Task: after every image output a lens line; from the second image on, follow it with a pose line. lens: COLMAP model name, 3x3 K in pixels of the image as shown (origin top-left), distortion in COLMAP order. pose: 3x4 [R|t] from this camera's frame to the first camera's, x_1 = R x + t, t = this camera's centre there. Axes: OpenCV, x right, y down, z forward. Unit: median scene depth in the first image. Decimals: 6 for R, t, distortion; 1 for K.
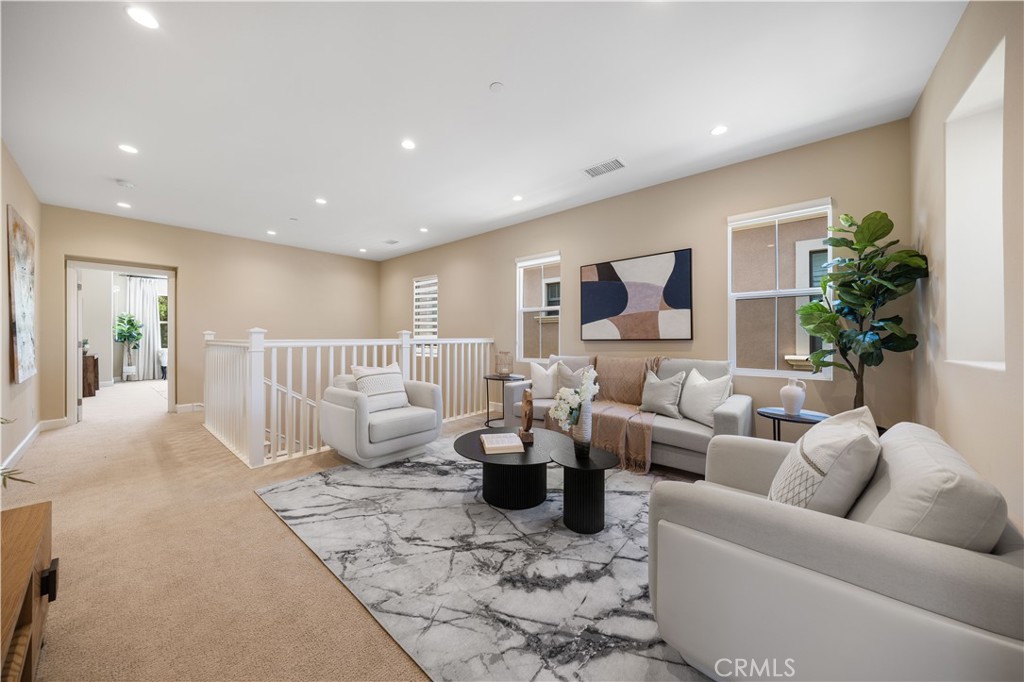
lens RADIAL K [[340.0, 0, 509.9], [0, 340.0, 337.5], [0, 0, 1]] dist [-0.001345, -0.000602]
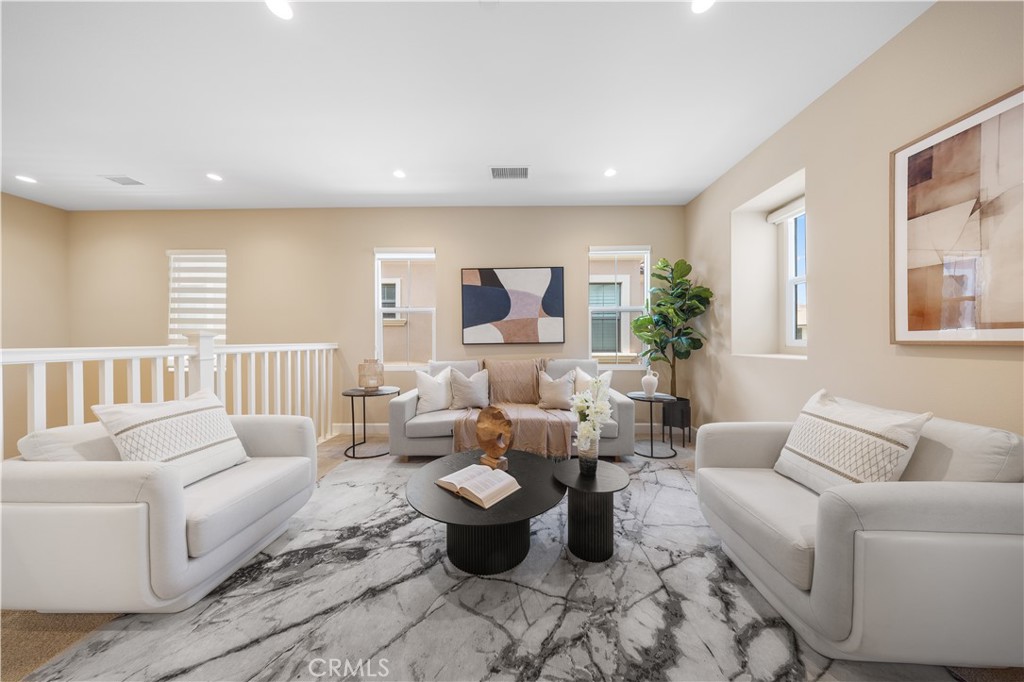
lens RADIAL K [[295.8, 0, 515.9], [0, 295.8, 340.8], [0, 0, 1]] dist [-0.003202, -0.000134]
pose [[0.770266, -0.004106, 0.637709, -0.286290], [0.004741, 0.999989, 0.000712, -0.003063], [-0.637705, 0.002476, 0.770277, 0.338494]]
